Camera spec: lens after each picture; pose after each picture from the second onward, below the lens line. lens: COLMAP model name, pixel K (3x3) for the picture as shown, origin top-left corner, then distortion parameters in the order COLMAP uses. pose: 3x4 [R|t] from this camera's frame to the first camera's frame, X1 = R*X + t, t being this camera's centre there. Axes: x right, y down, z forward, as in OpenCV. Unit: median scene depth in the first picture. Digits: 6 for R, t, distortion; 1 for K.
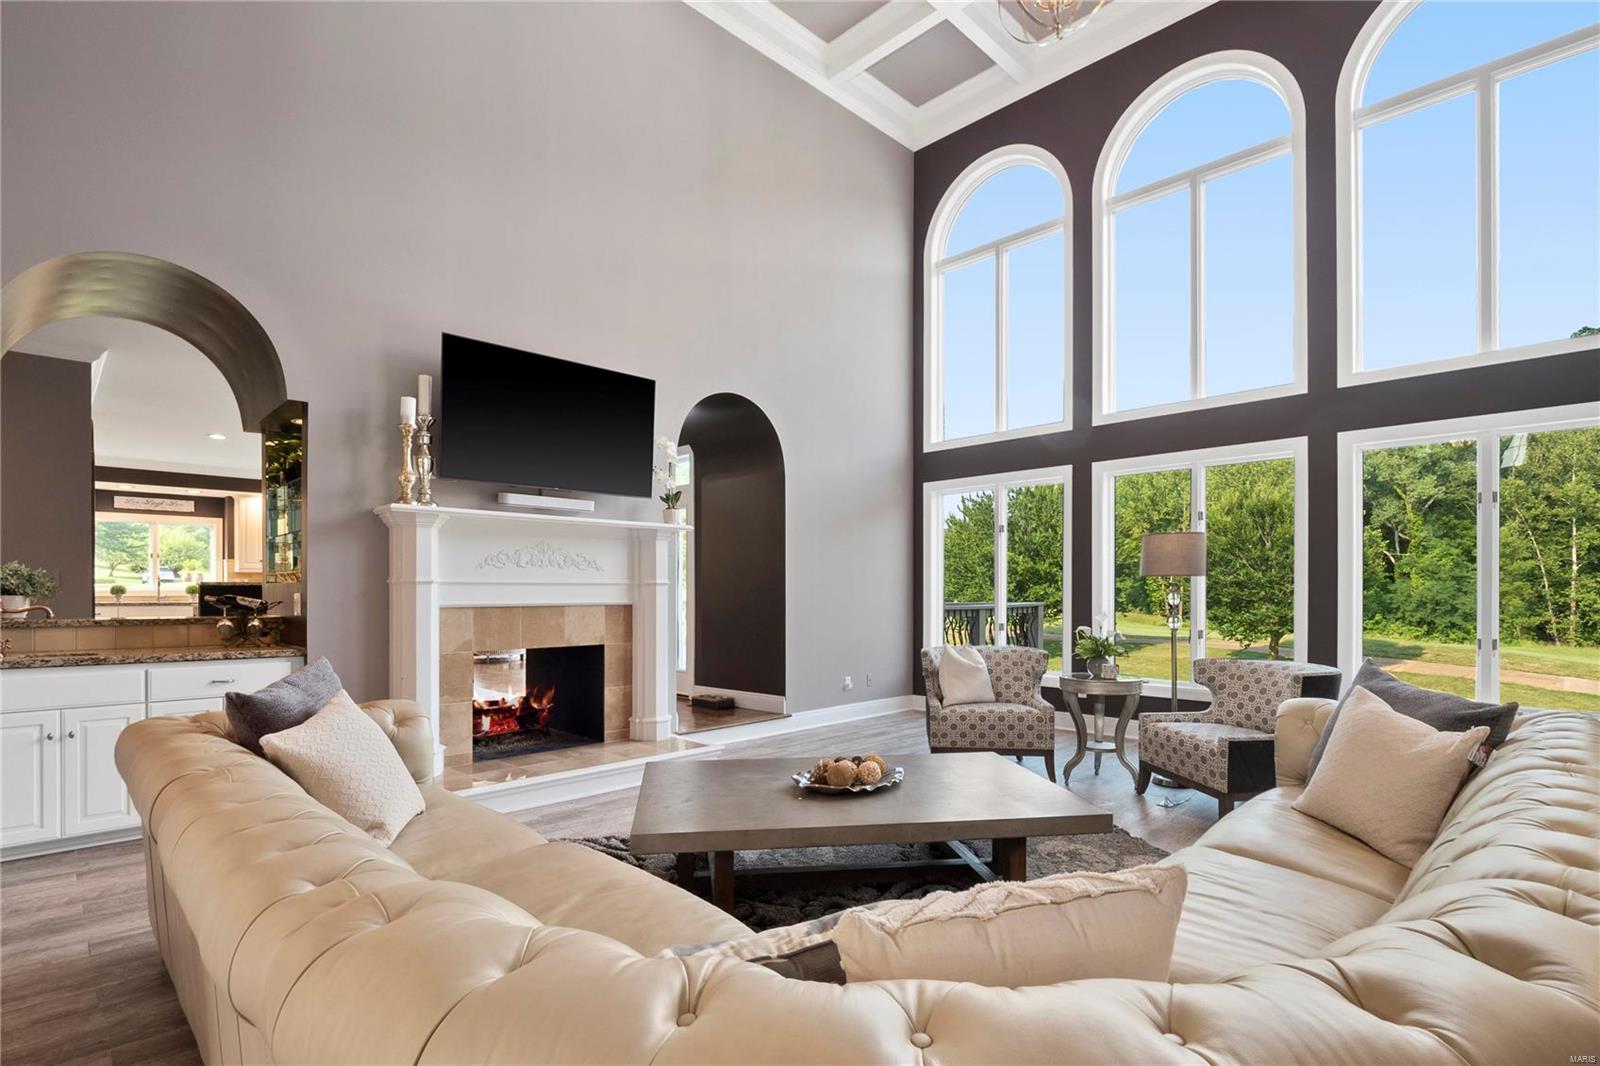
lens RADIAL K [[768.0, 0, 764.8], [0, 768.0, 595.0], [0, 0, 1]] dist [-0.003742, -0.000629]
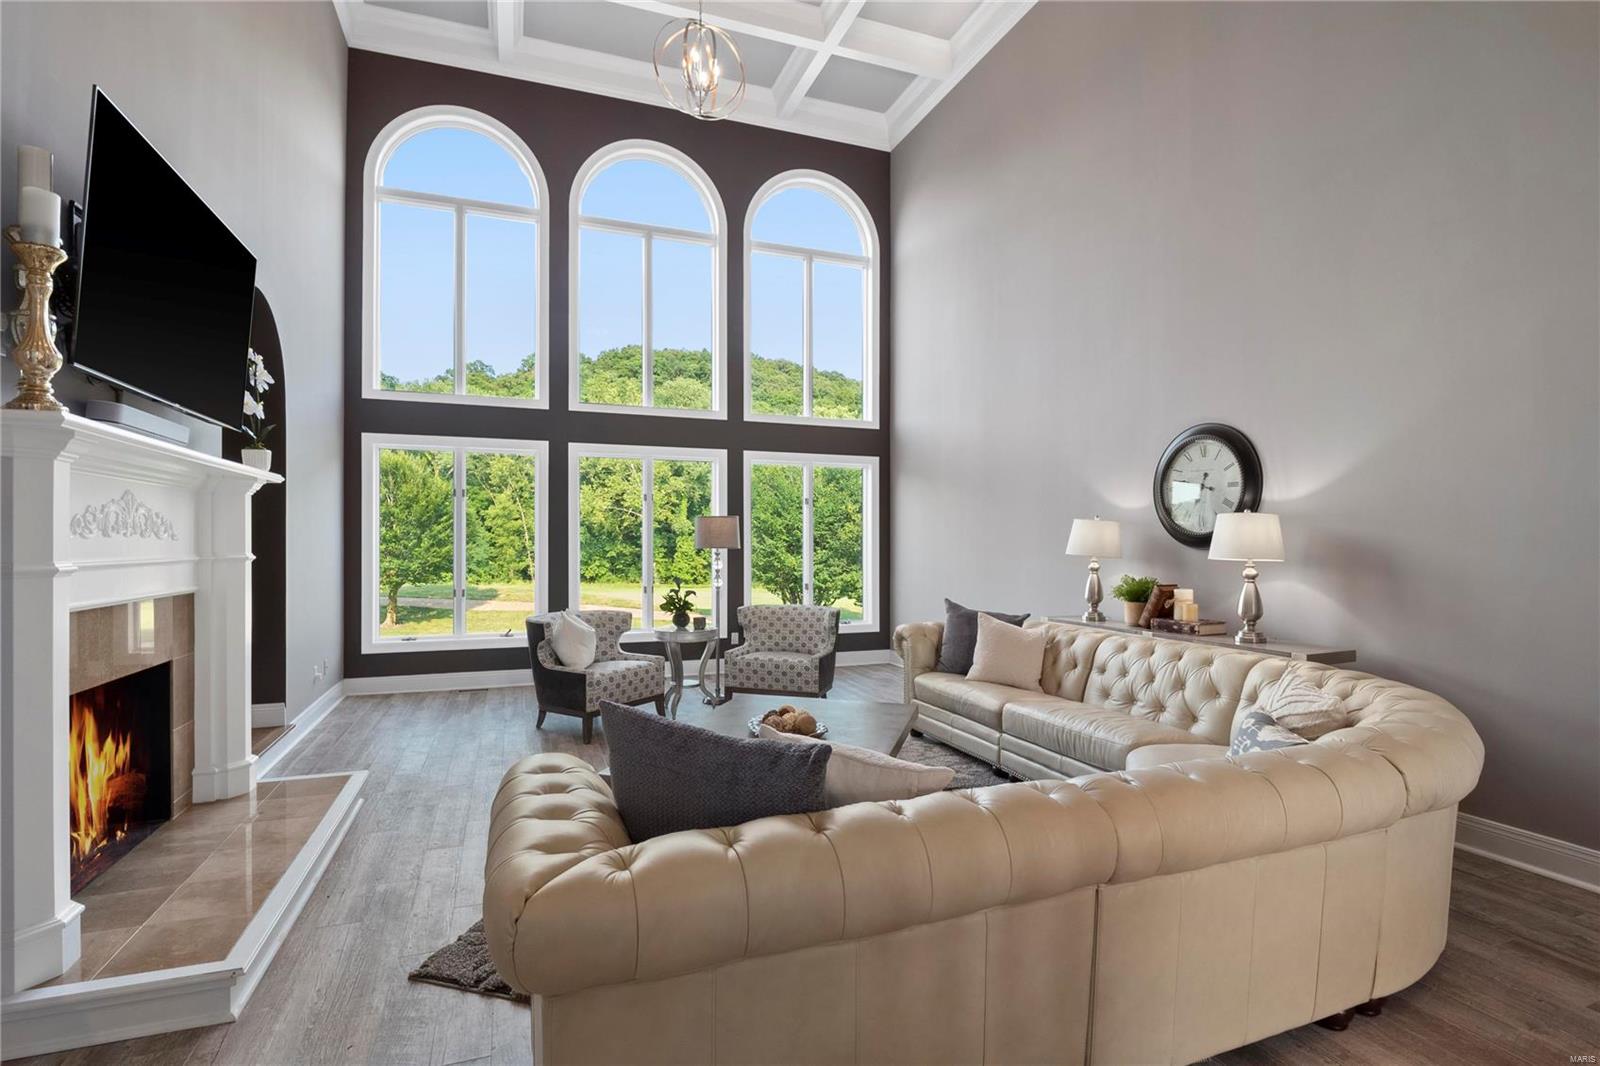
lens RADIAL K [[768.0, 0, 795.1], [0, 768.0, 542.2], [0, 0, 1]] dist [-0.003742, -0.000629]
pose [[0.402644, 0.001716, 0.915355, -0.564921], [0.002759, 0.999991, -0.003088, -0.026461], [-0.915353, 0.003768, 0.402636, 0.292885]]
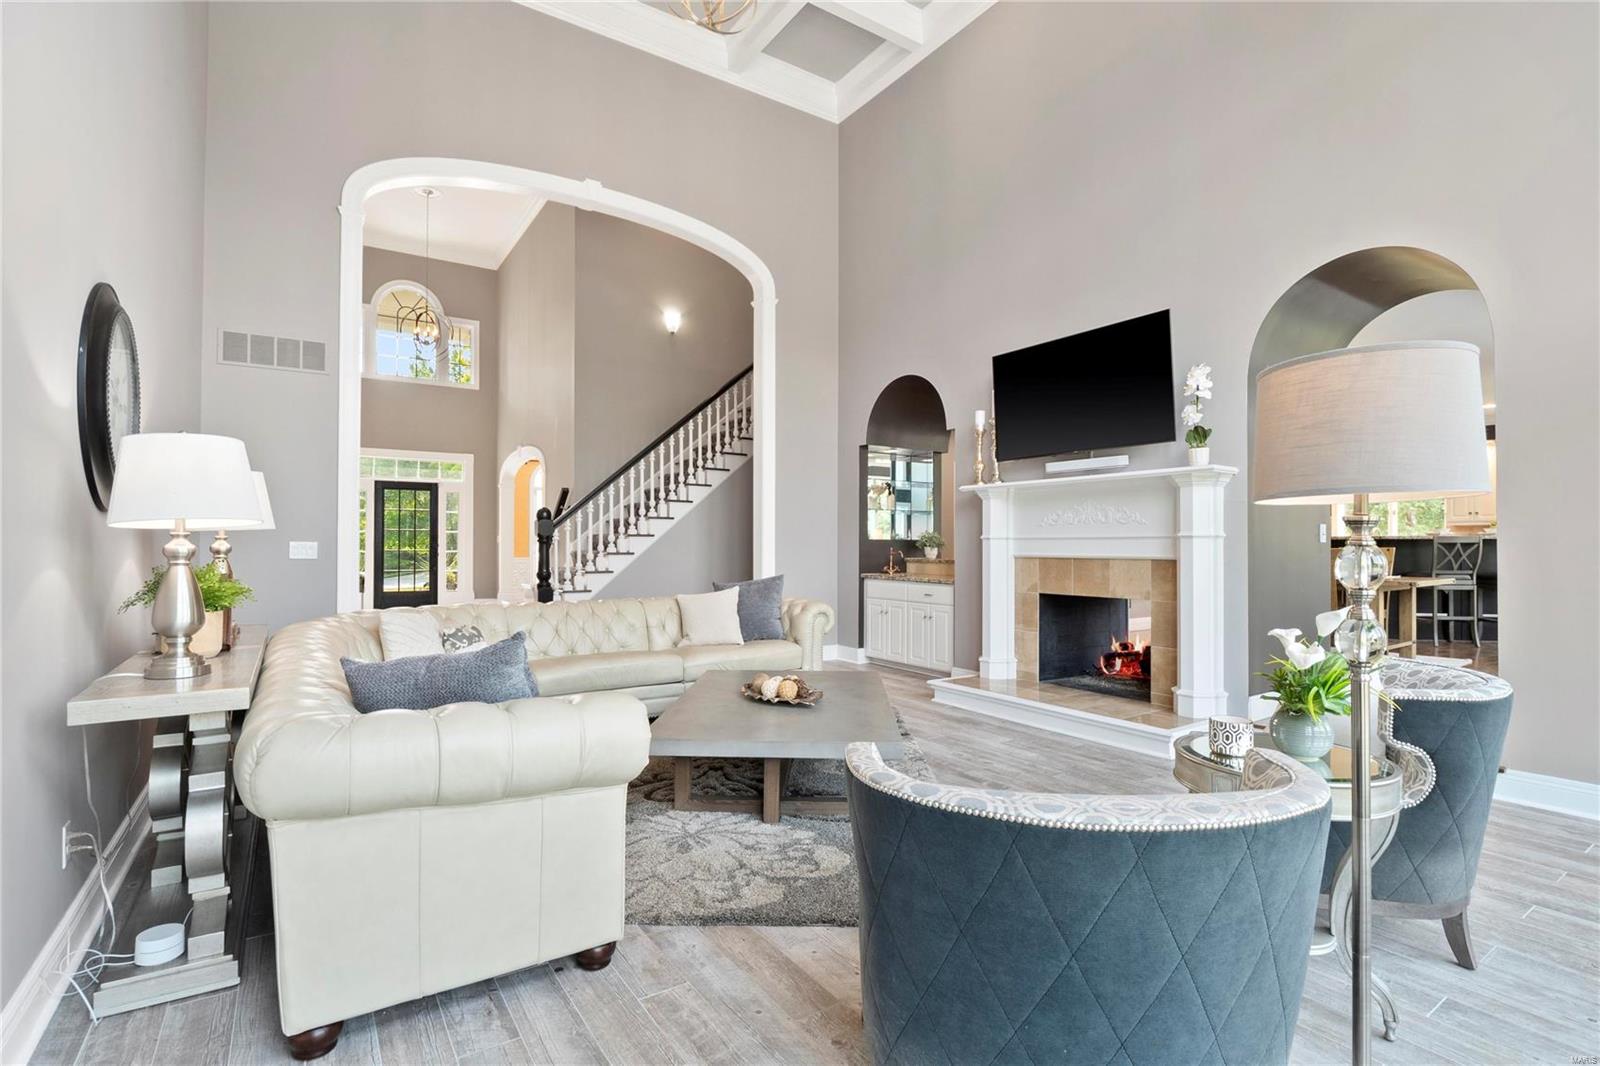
lens RADIAL K [[768.0, 0, 800.3], [0, 768.0, 536.5], [0, 0, 1]] dist [-0.003742, -0.000629]
pose [[-0.189979, -0.013678, -0.981693, 0.818201], [-0.008924, 0.999886, -0.012205, 0.000198], [0.981748, 0.006442, -0.190079, 0.753950]]
